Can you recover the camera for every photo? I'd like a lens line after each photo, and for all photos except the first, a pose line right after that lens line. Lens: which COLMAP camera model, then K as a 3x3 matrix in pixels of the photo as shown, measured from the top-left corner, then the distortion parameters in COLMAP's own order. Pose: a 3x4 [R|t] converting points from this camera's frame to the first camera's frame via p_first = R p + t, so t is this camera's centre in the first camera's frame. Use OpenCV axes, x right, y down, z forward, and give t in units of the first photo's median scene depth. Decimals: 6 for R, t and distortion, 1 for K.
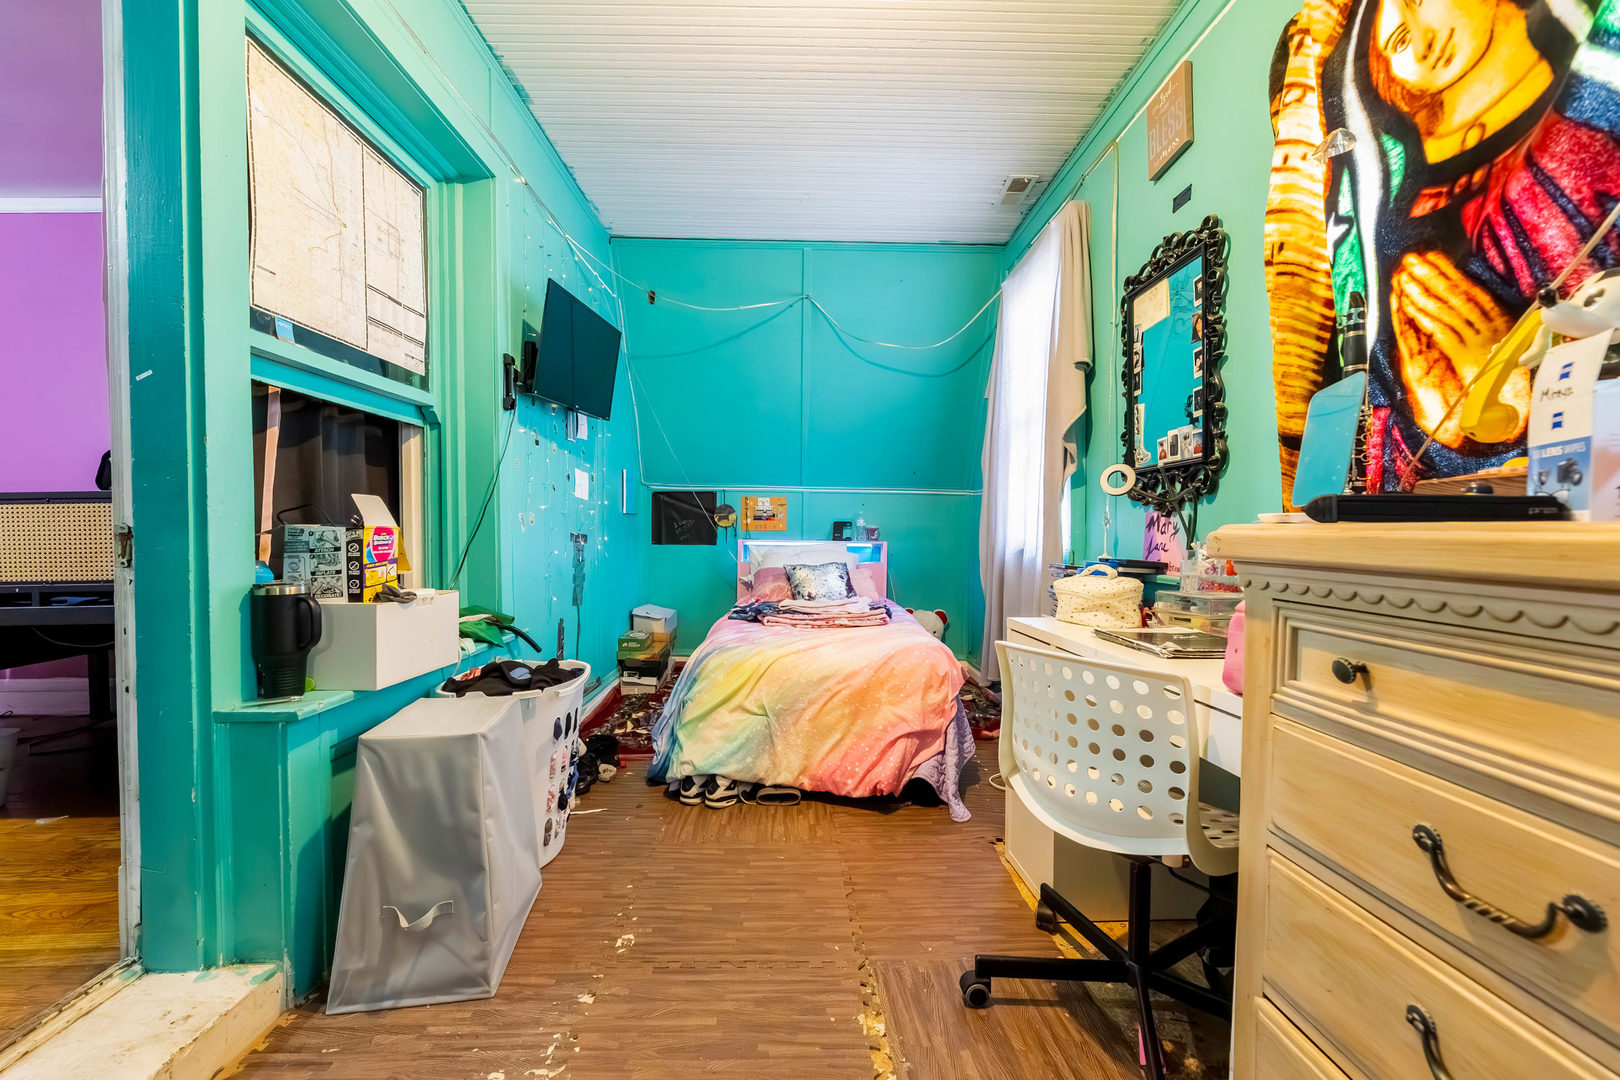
lens RADIAL K [[655.4, 0, 809.0], [0, 655.4, 530.6], [0, 0, 1]] dist [-0.008006, 0.000278]
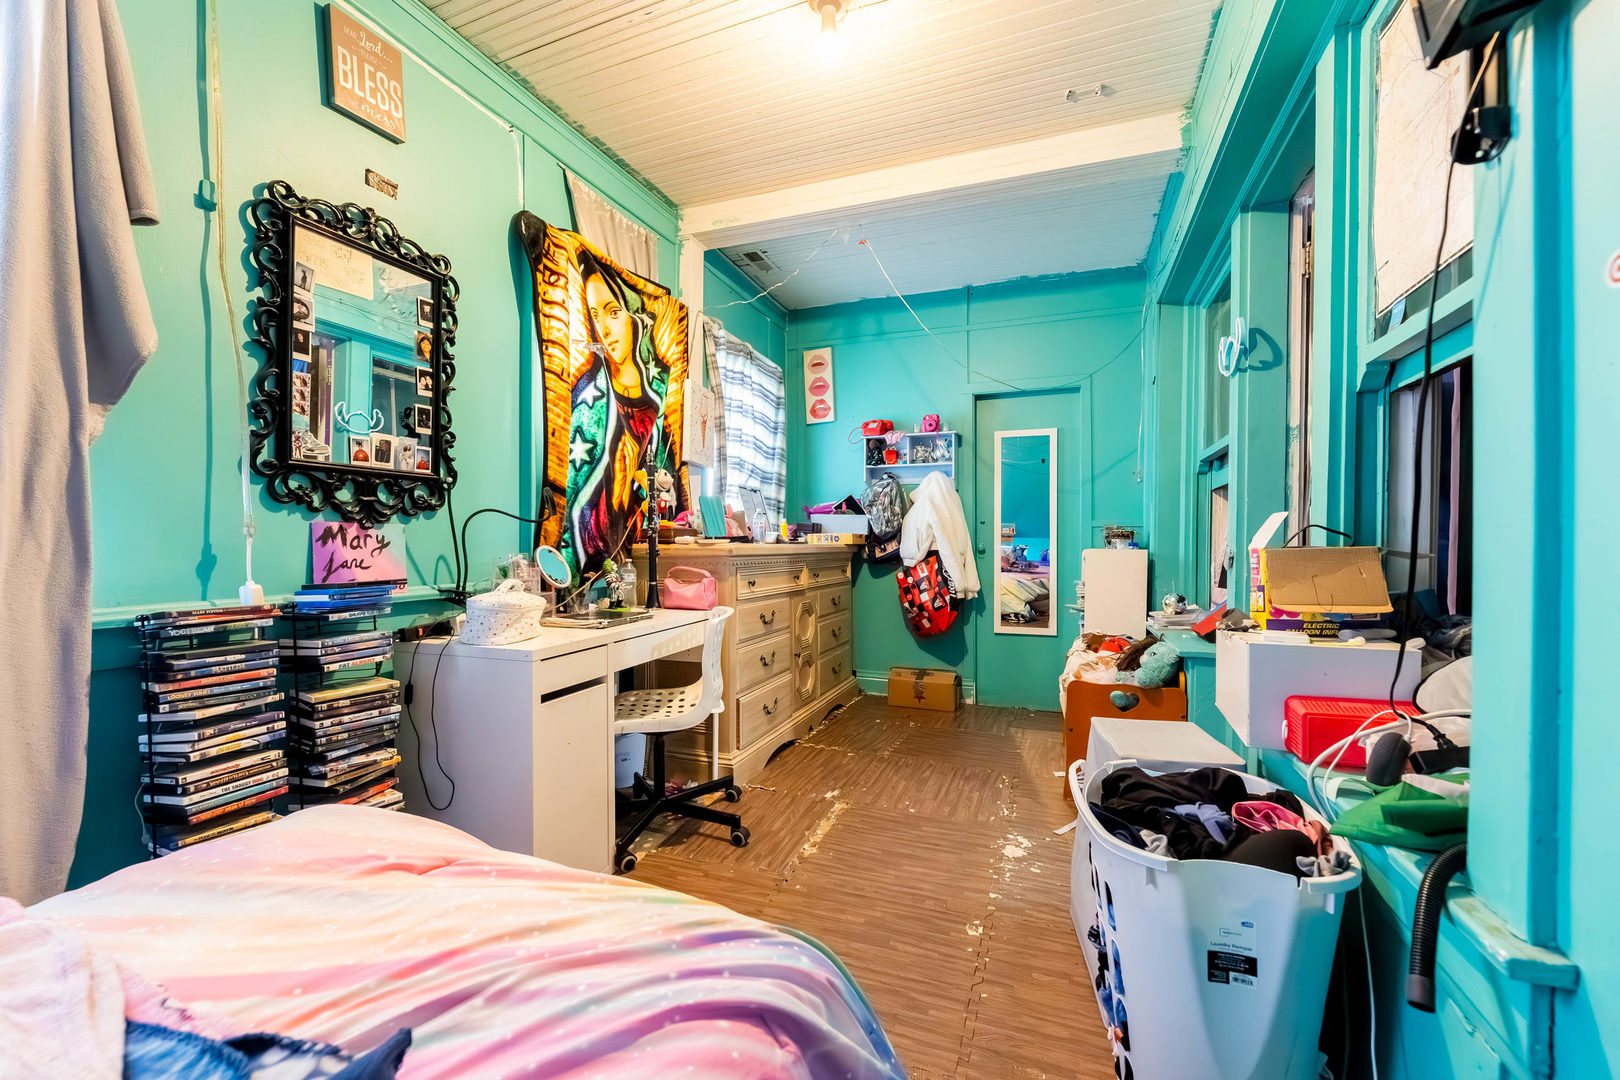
lens RADIAL K [[655.4, 0, 807.4], [0, 655.4, 548.8], [0, 0, 1]] dist [-0.008006, 0.000278]
pose [[-0.920299, -0.006845, 0.391156, -0.356055], [-0.002963, 0.999940, 0.010528, -0.005786], [-0.391205, 0.008530, -0.920264, 1.672111]]
